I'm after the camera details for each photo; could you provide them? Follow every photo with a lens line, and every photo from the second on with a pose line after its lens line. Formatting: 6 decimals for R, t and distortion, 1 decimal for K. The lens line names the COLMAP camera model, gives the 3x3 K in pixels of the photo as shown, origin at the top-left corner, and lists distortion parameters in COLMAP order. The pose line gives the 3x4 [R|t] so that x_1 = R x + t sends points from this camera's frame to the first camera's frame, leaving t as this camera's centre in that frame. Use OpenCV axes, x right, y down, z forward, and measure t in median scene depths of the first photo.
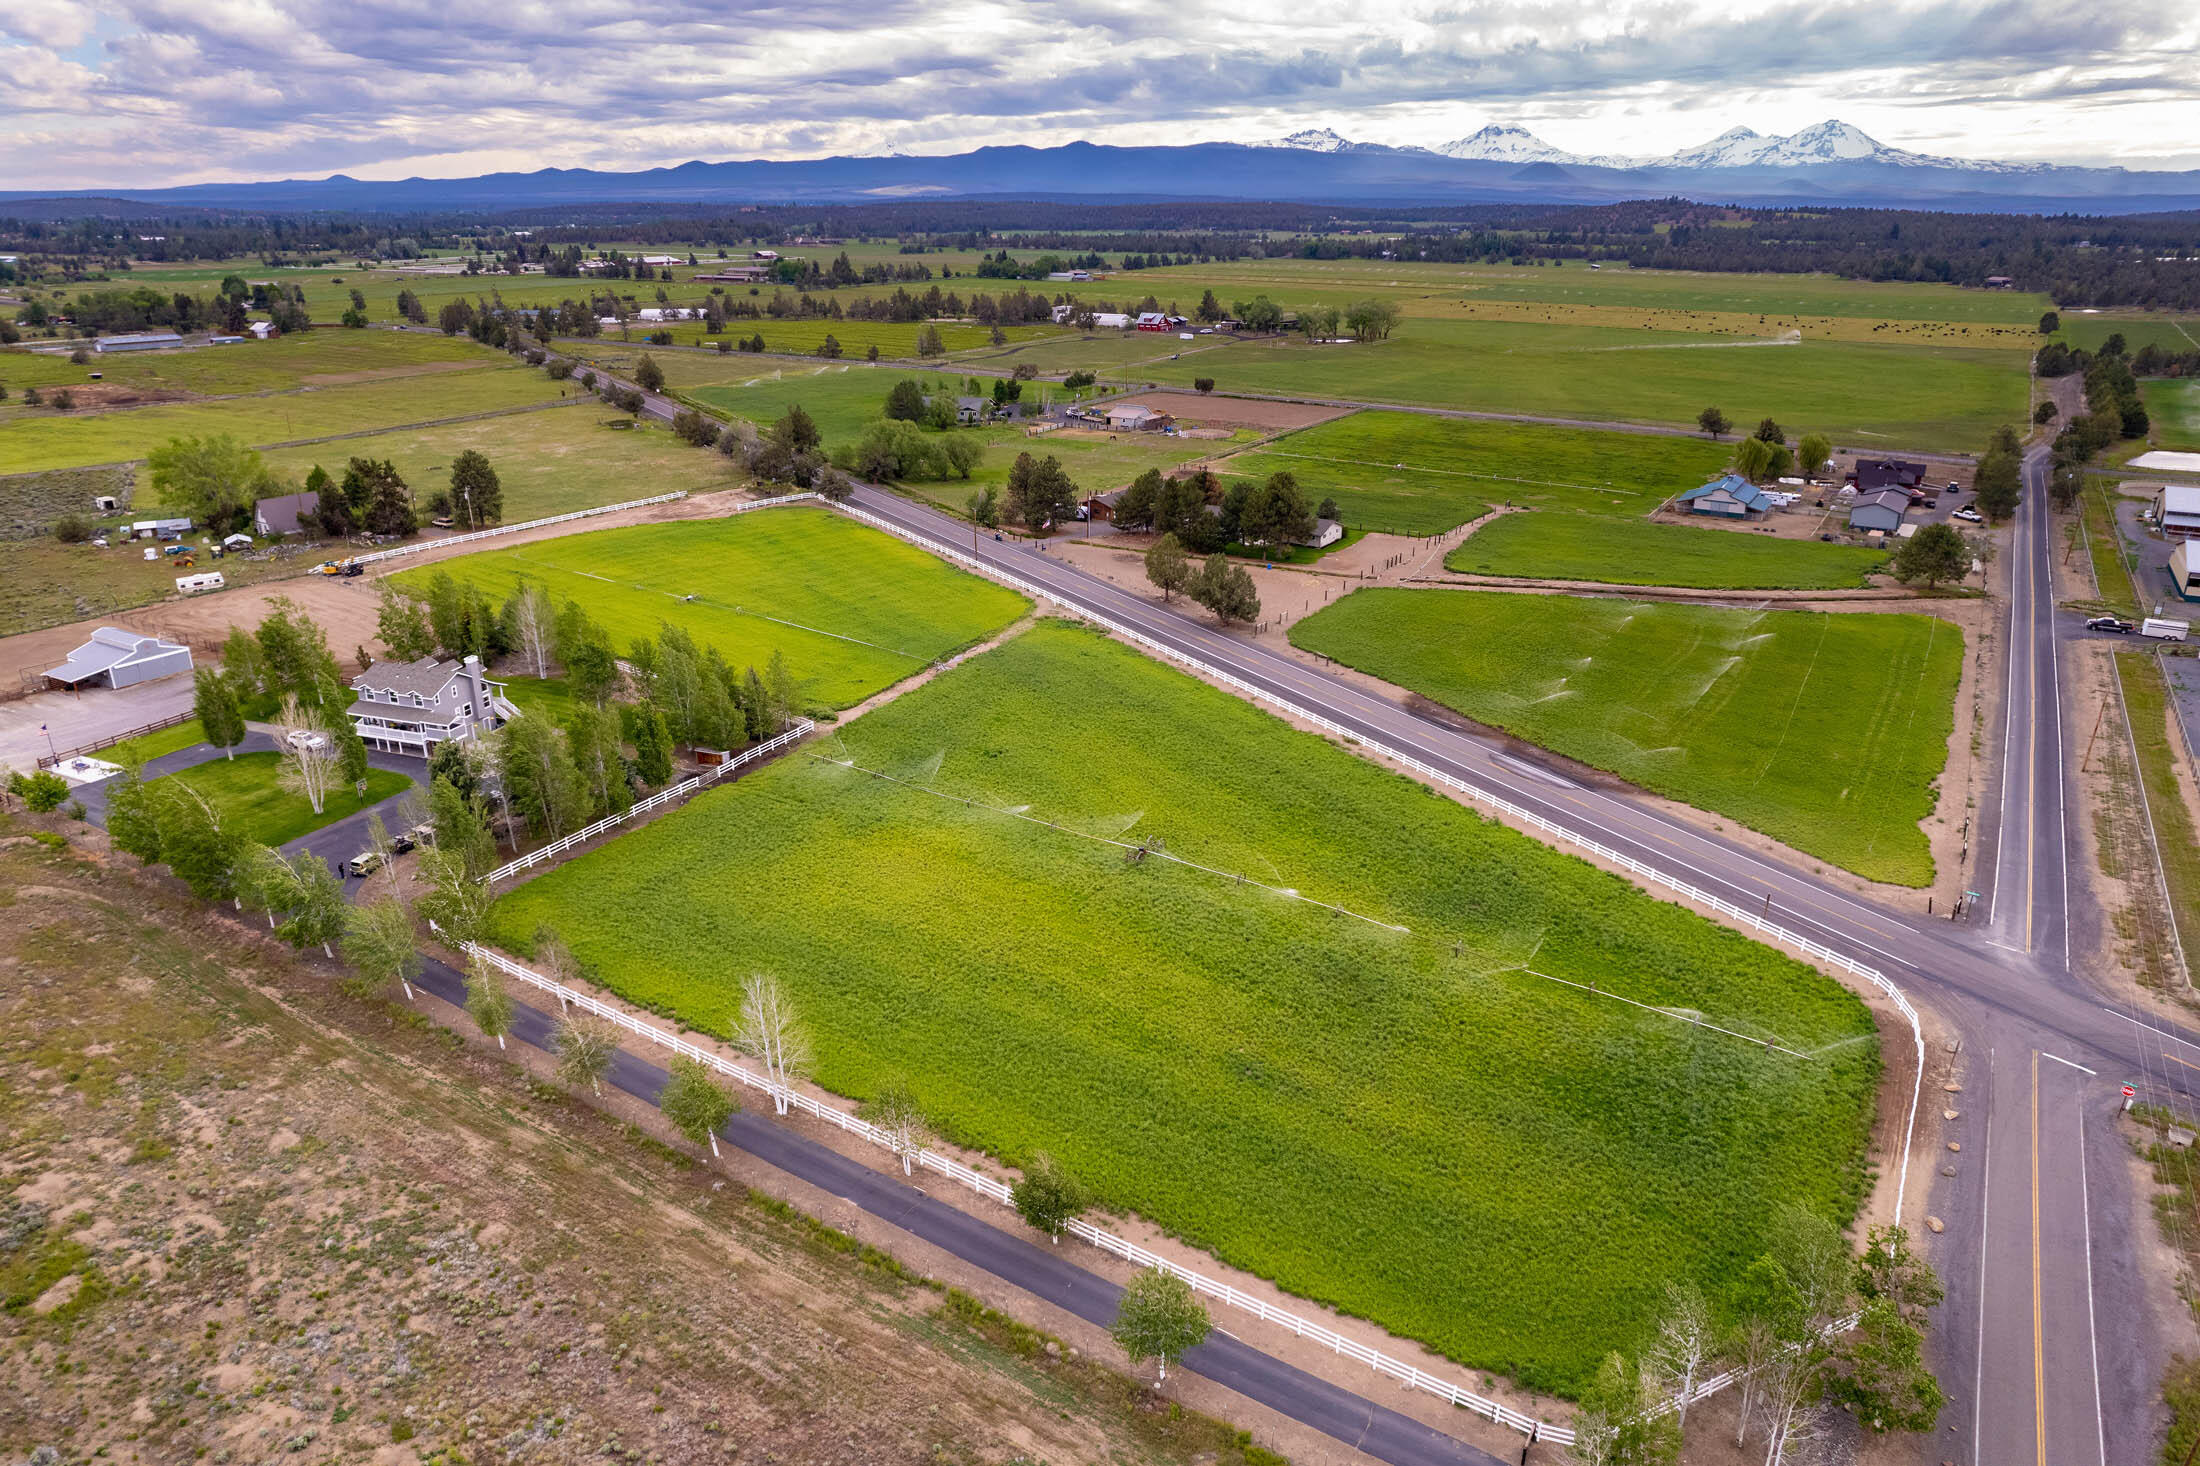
lens RADIAL K [[1408.9, 0, 1097.0], [0, 1408.9, 737.8], [0, 0, 1]] dist [-0.067549, 0.053500]
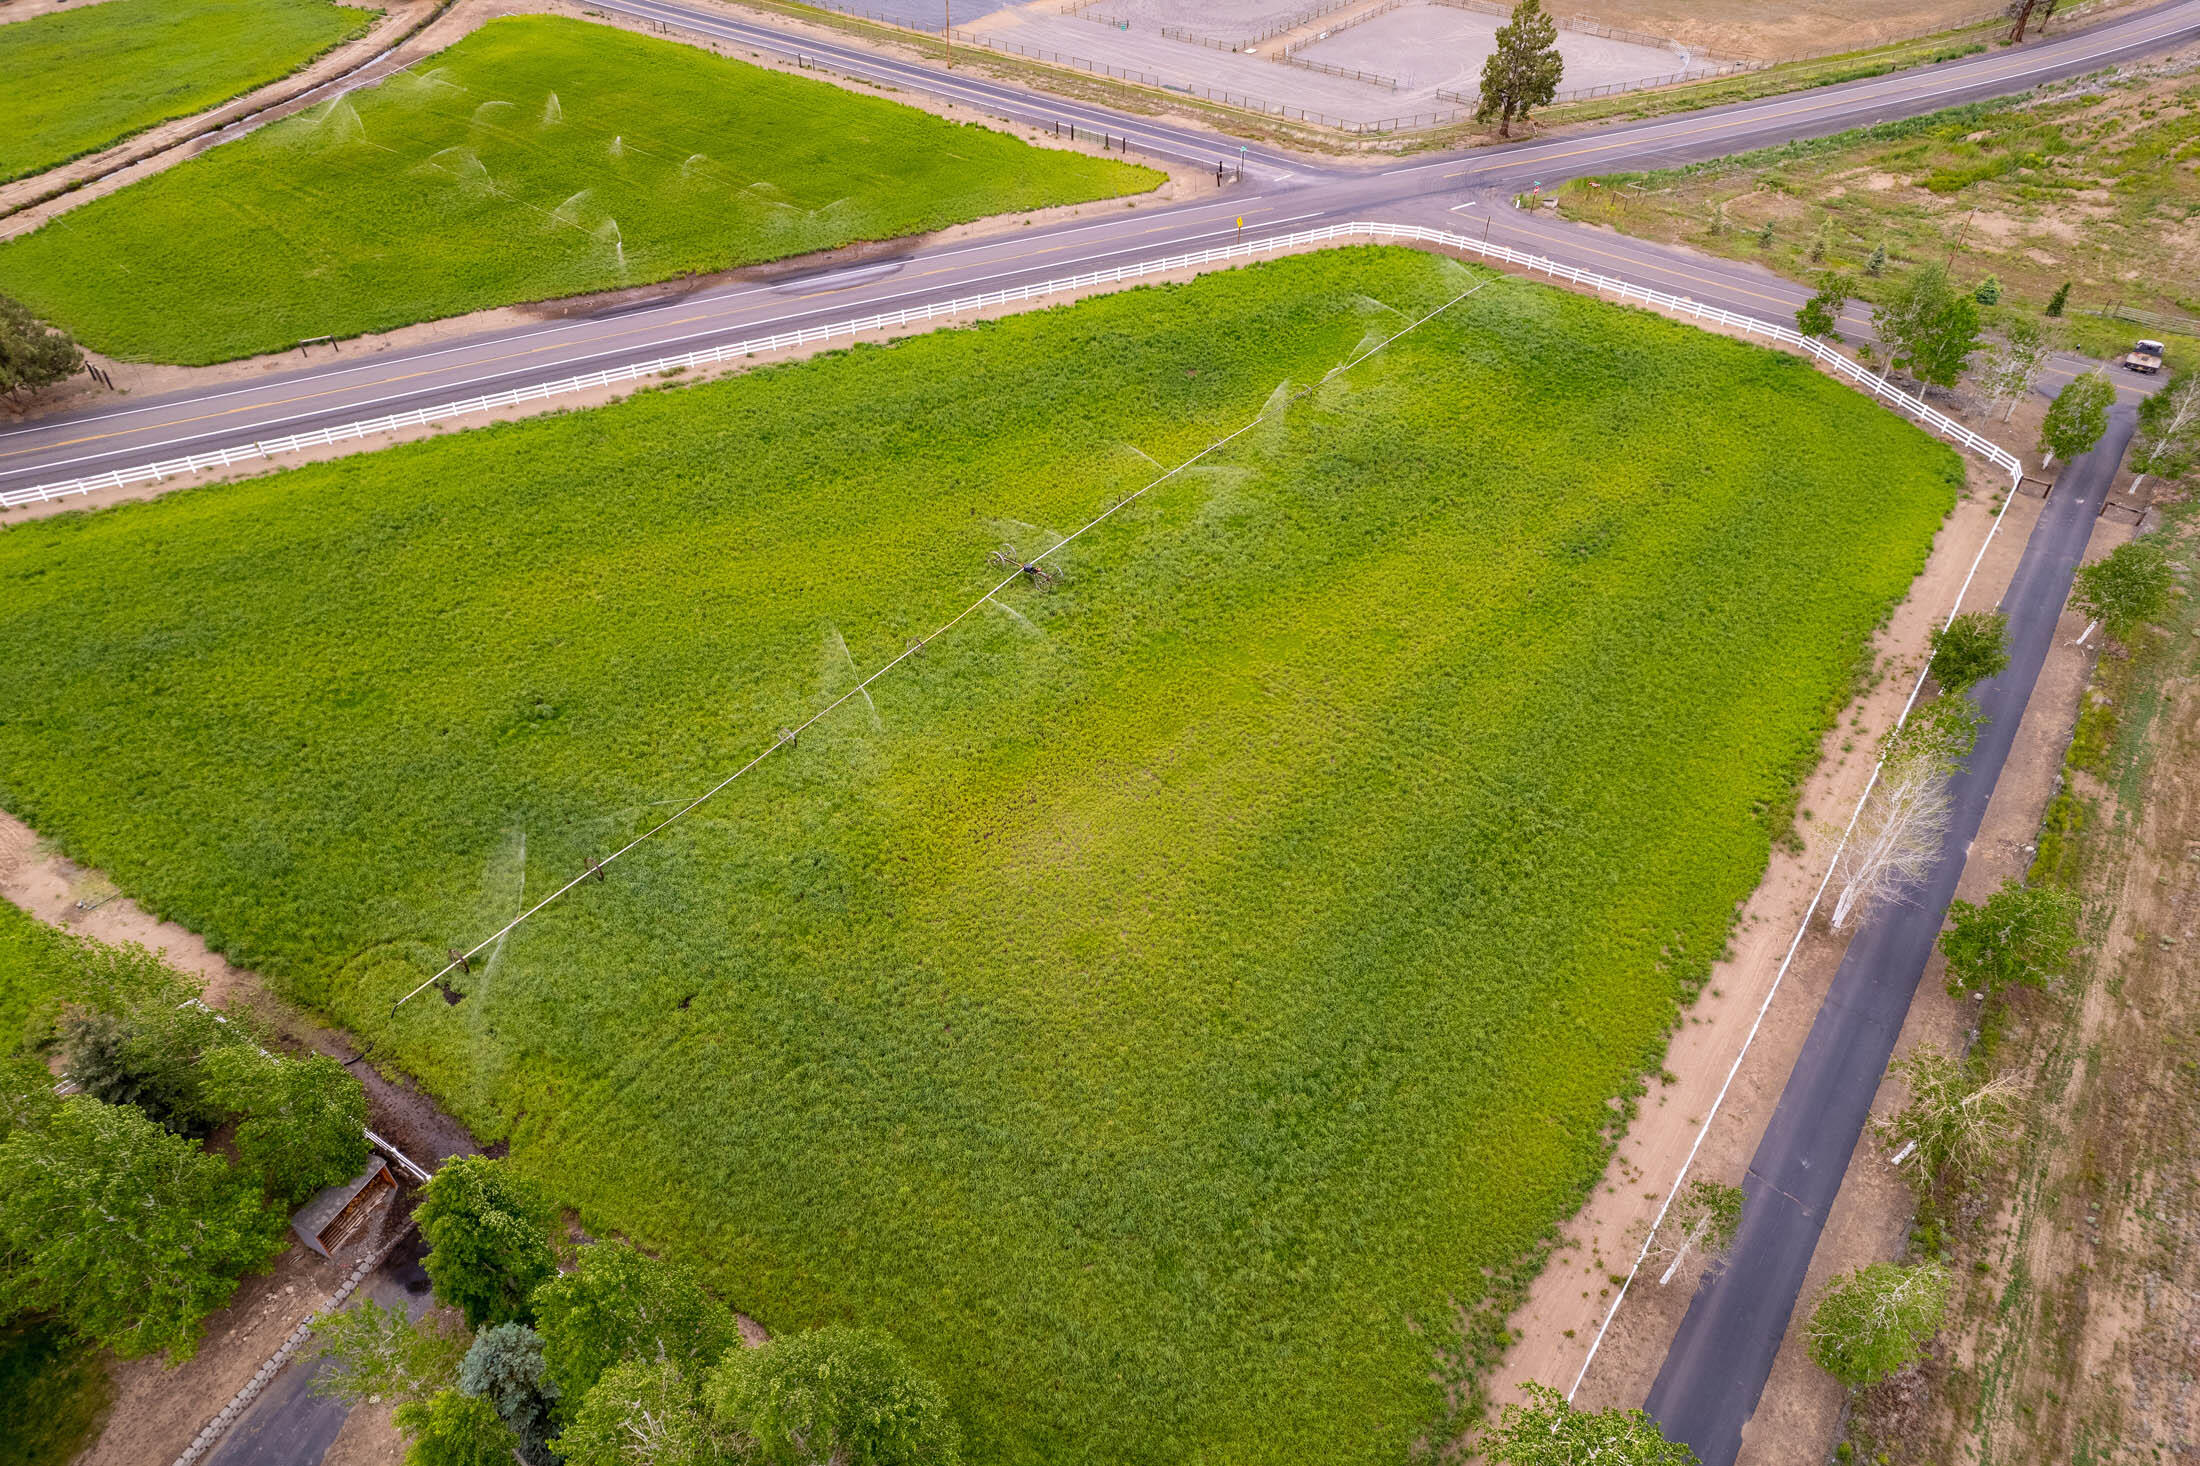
lens RADIAL K [[1408.9, 0, 1102.9], [0, 1408.9, 736.0], [0, 0, 1]] dist [-0.067549, 0.053500]
pose [[0.080083, -0.660984, 0.746115, -0.432705], [0.347587, 0.720053, 0.600588, -0.210239], [-0.934221, 0.211243, 0.287414, 0.683315]]
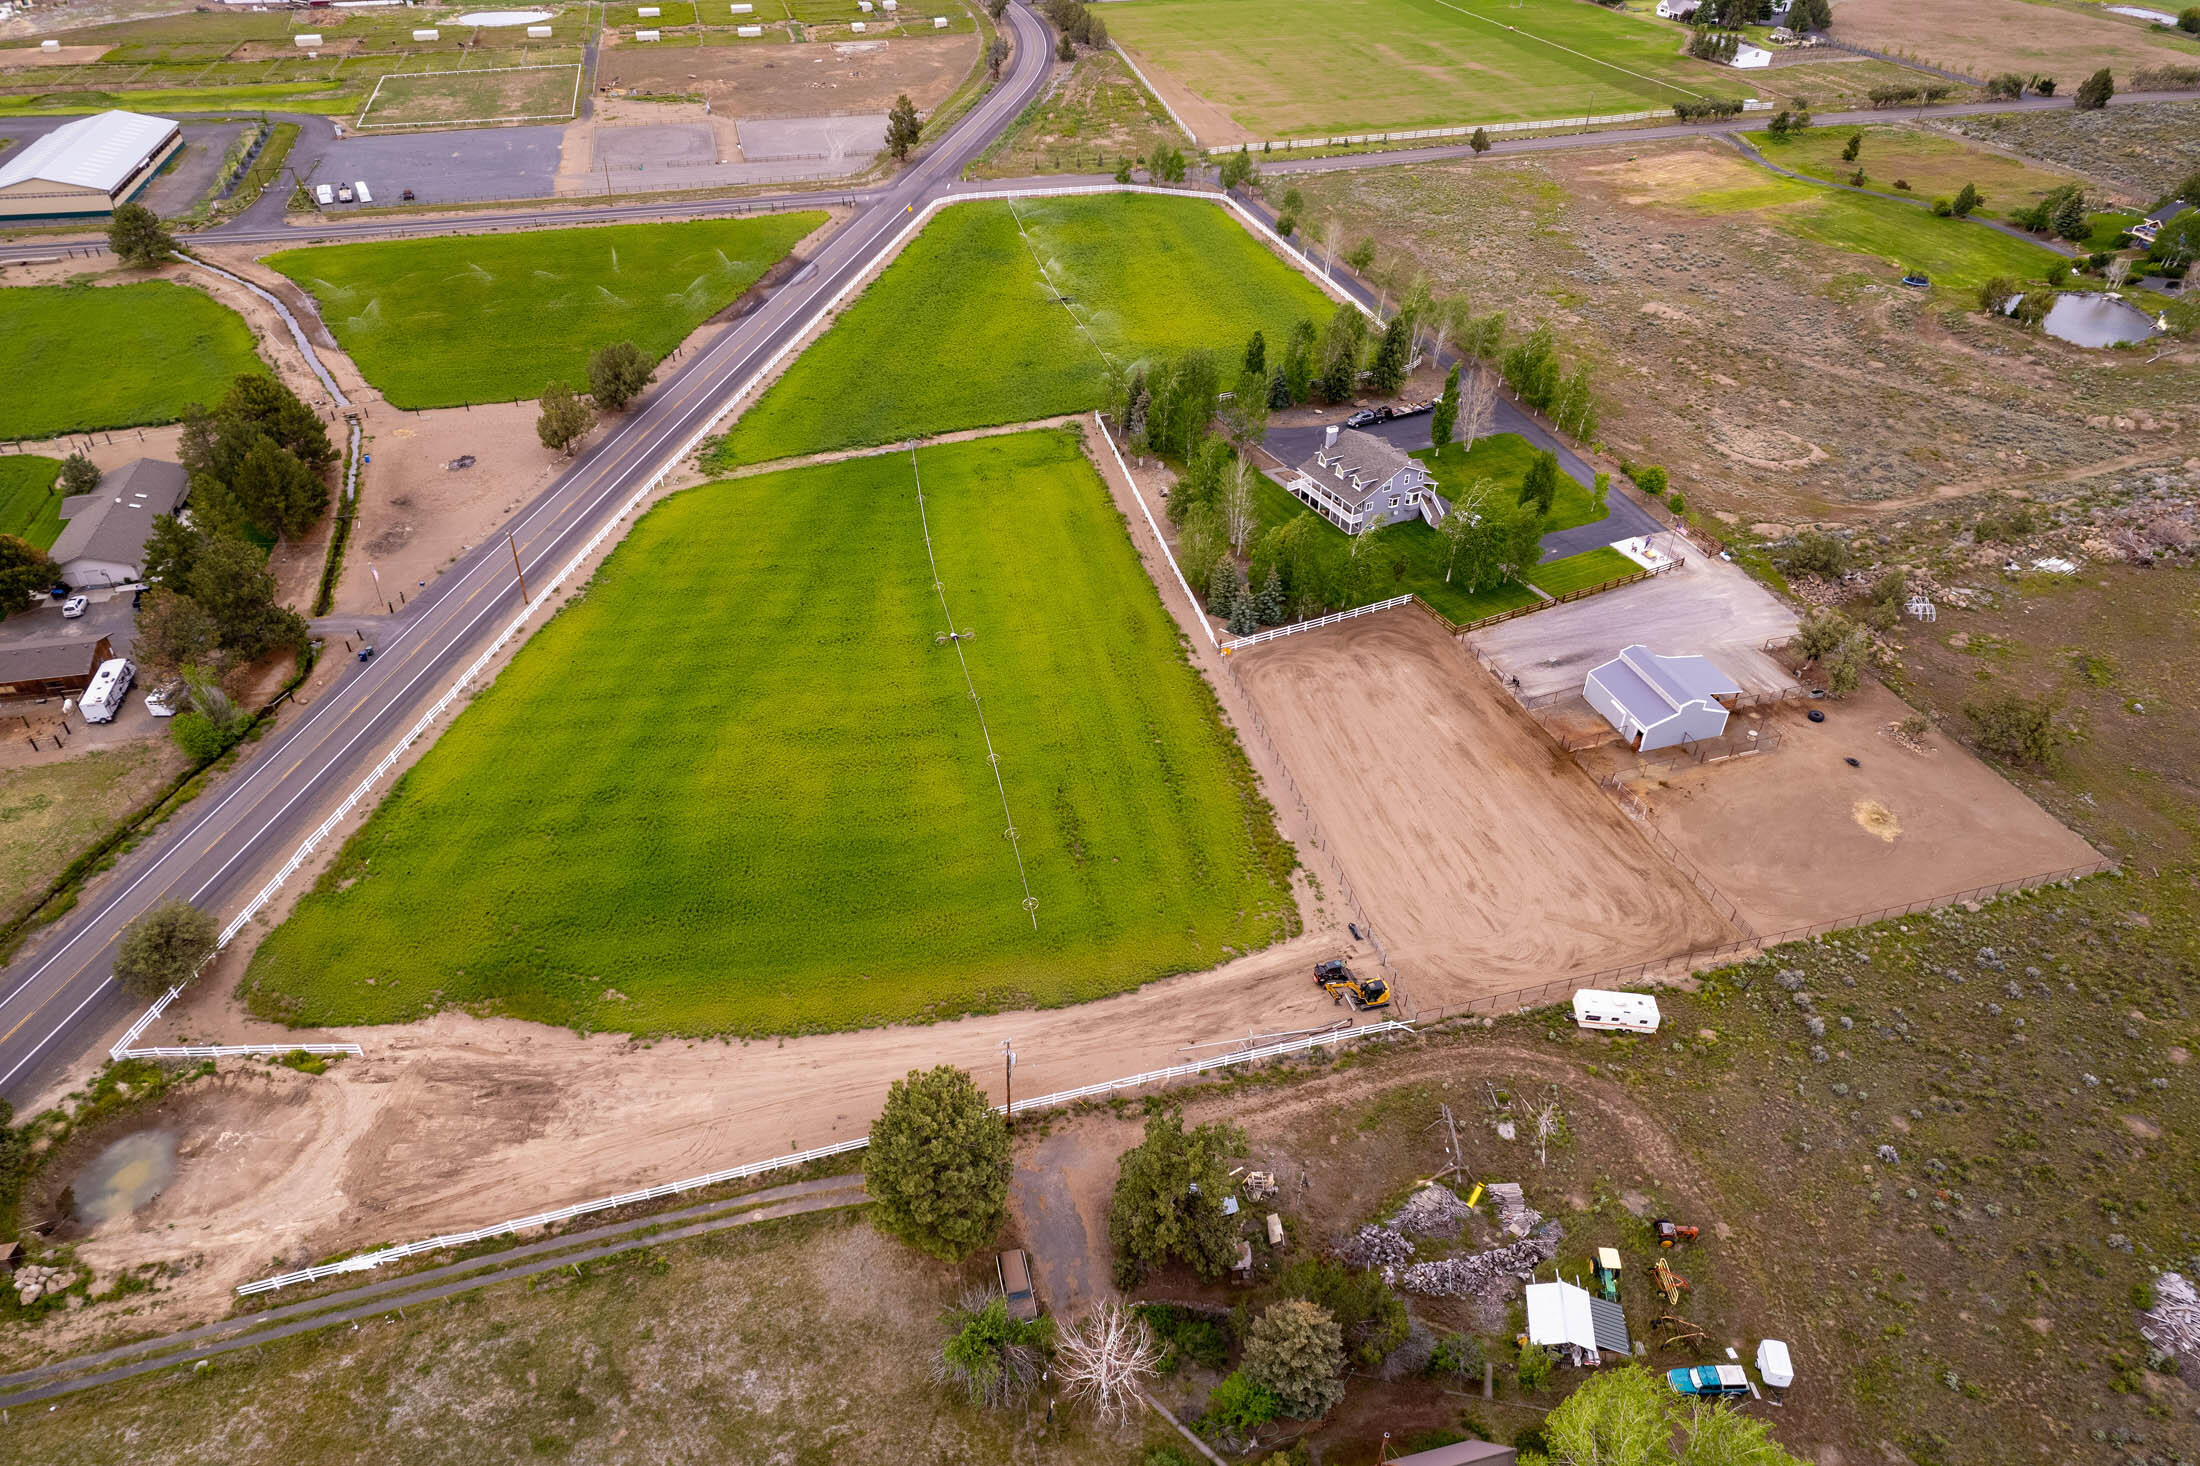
lens RADIAL K [[1408.9, 0, 1089.0], [0, 1408.9, 736.9], [0, 0, 1]] dist [-0.067549, 0.053500]
pose [[-0.730774, -0.418999, 0.538896, -1.029796], [0.230859, 0.591236, 0.772751, -0.833775], [-0.642396, 0.689116, -0.335331, 1.692479]]
